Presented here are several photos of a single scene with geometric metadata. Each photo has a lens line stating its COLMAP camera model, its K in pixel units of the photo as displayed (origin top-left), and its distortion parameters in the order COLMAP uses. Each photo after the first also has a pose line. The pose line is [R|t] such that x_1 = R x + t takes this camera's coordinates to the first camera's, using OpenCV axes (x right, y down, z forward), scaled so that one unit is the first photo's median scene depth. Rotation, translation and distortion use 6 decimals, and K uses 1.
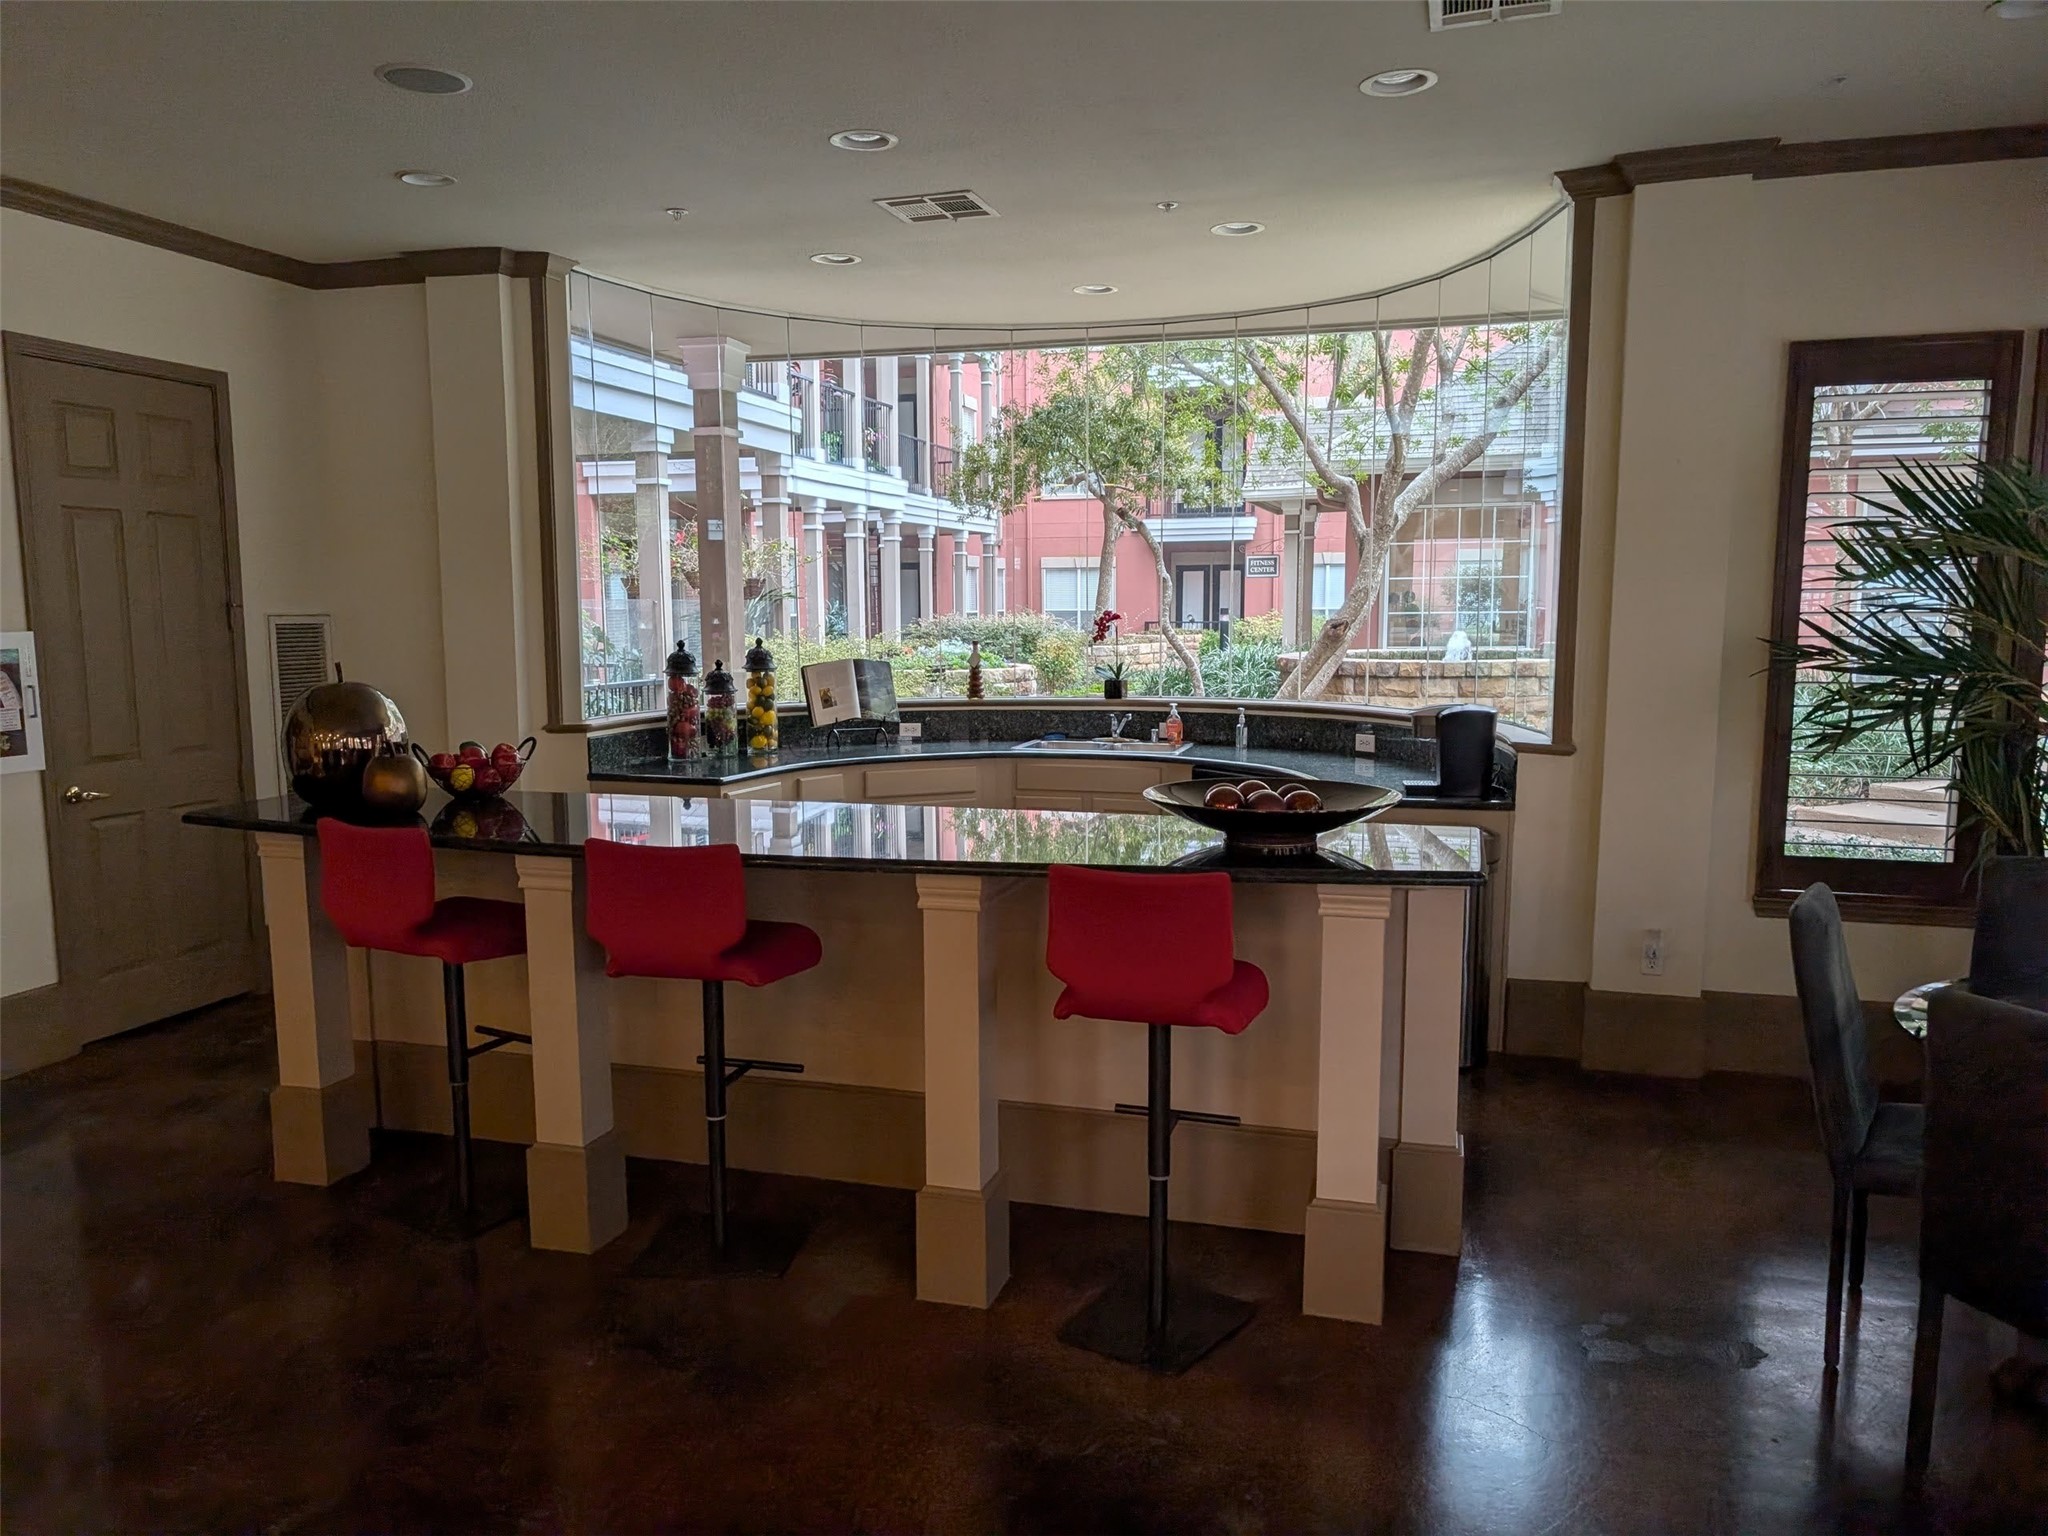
lens RADIAL K [[1472.3, 0, 1010.2], [0, 1472.3, 776.1], [0, 0, 1]] dist [0.008671, -0.000203]
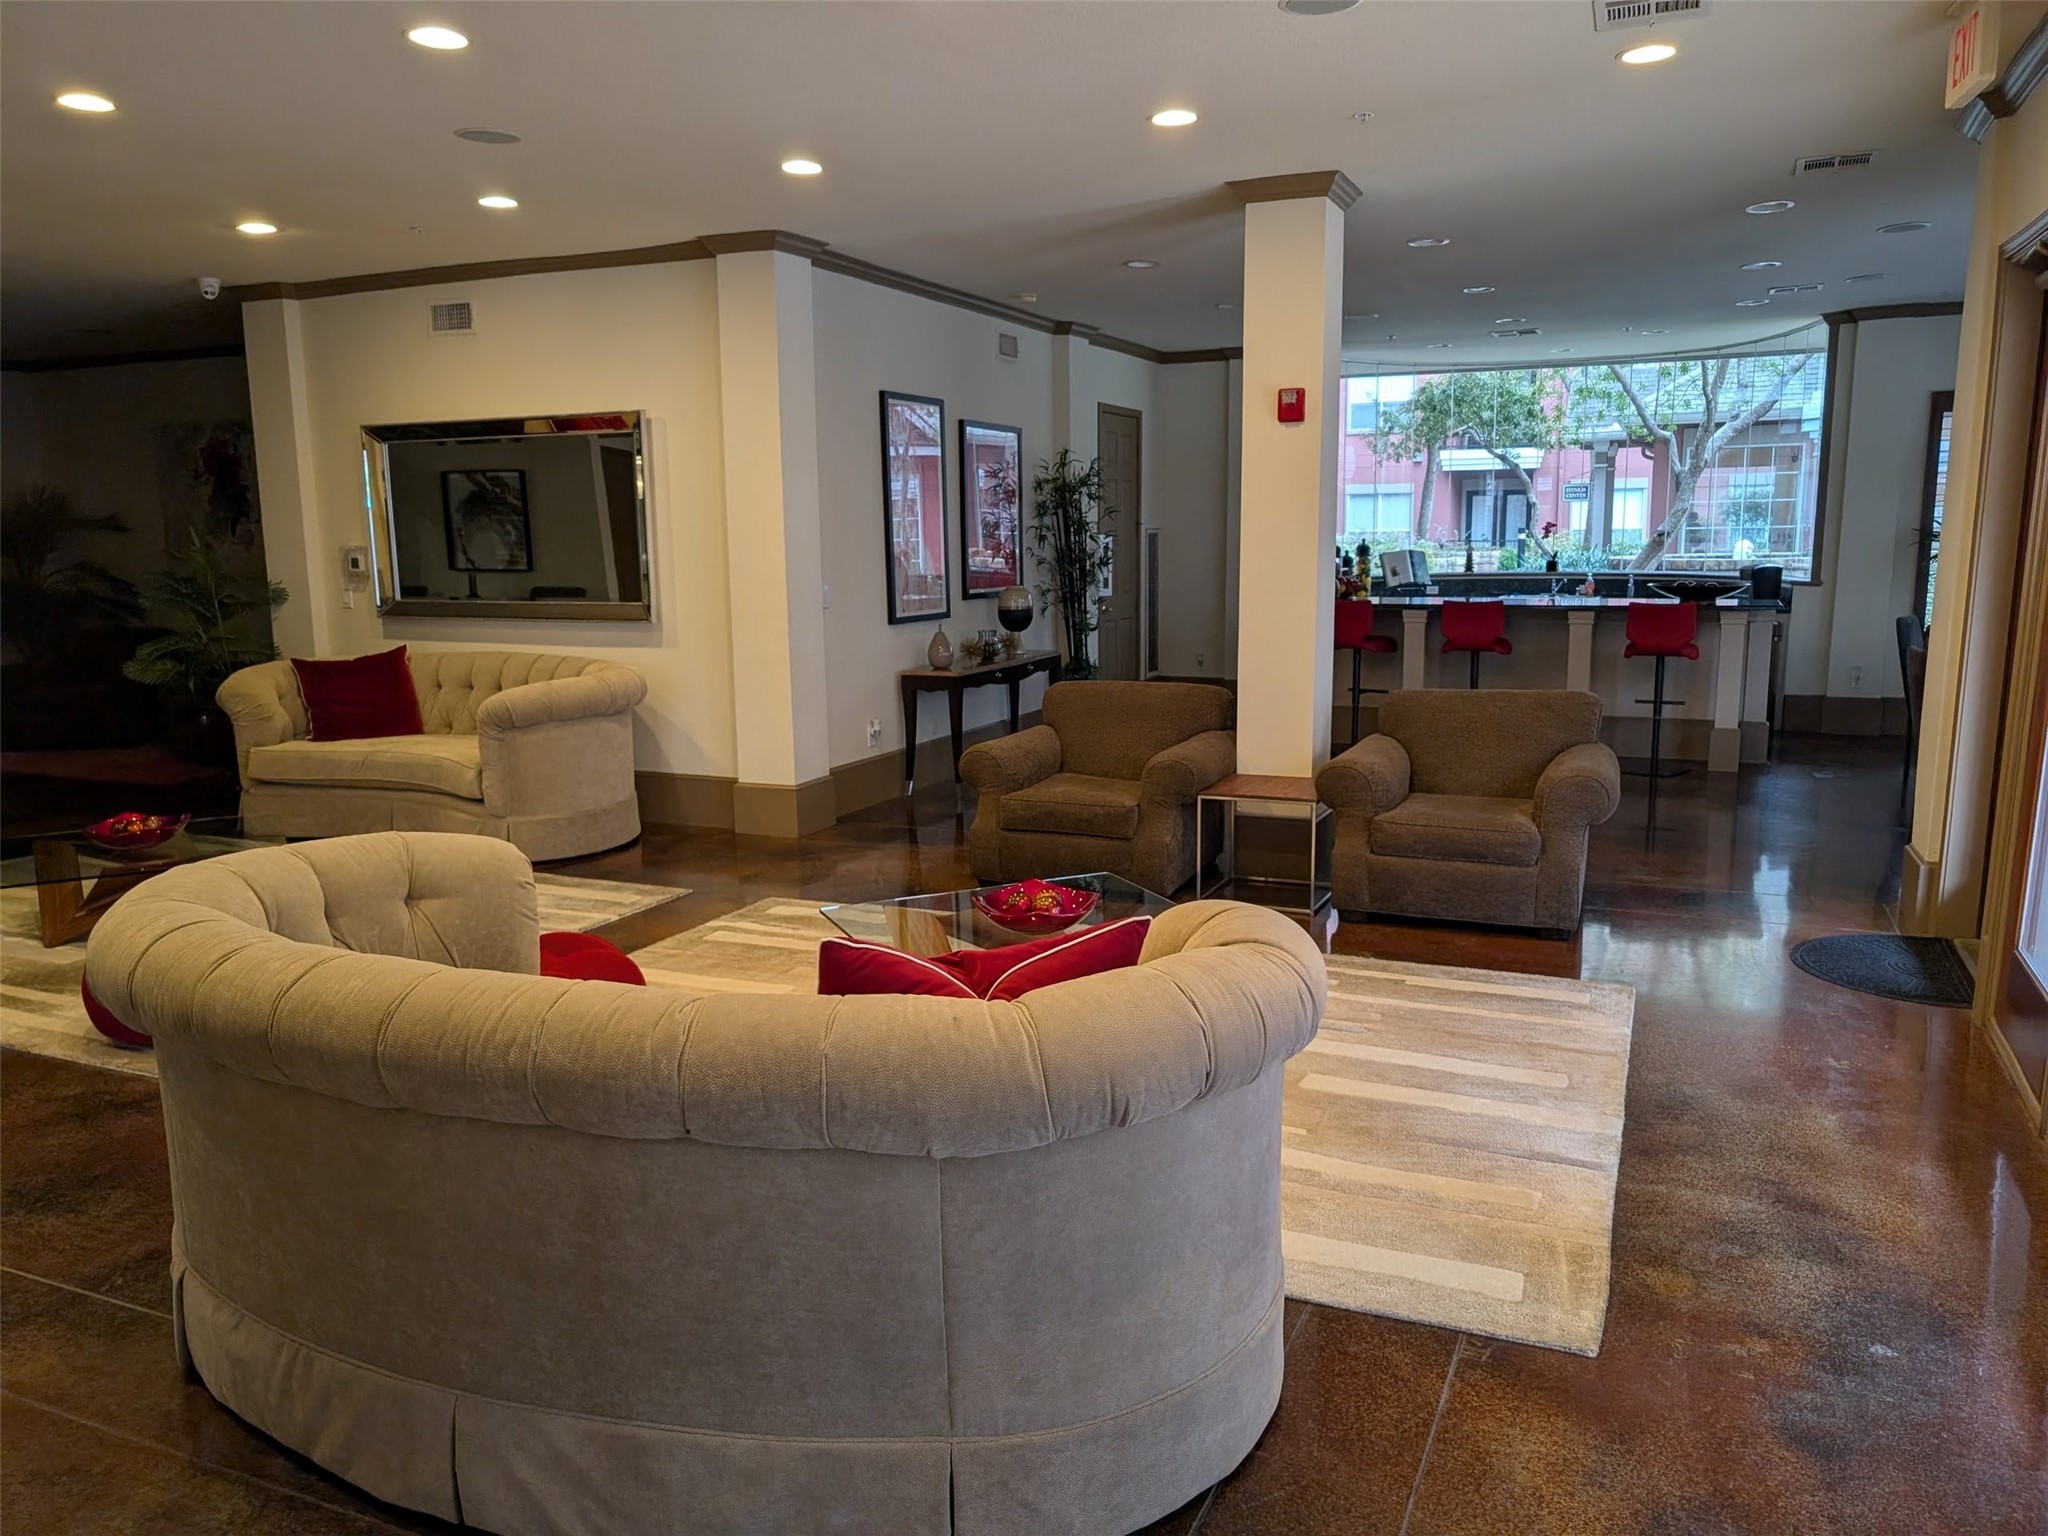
lens RADIAL K [[1472.3, 0, 1044.7], [0, 1472.3, 768.6], [0, 0, 1]] dist [0.008671, -0.000203]
pose [[0.991680, 0.011974, -0.128168, -0.315279], [-0.006397, 0.999018, 0.043833, 0.114319], [0.128567, -0.042648, 0.990783, -0.881176]]
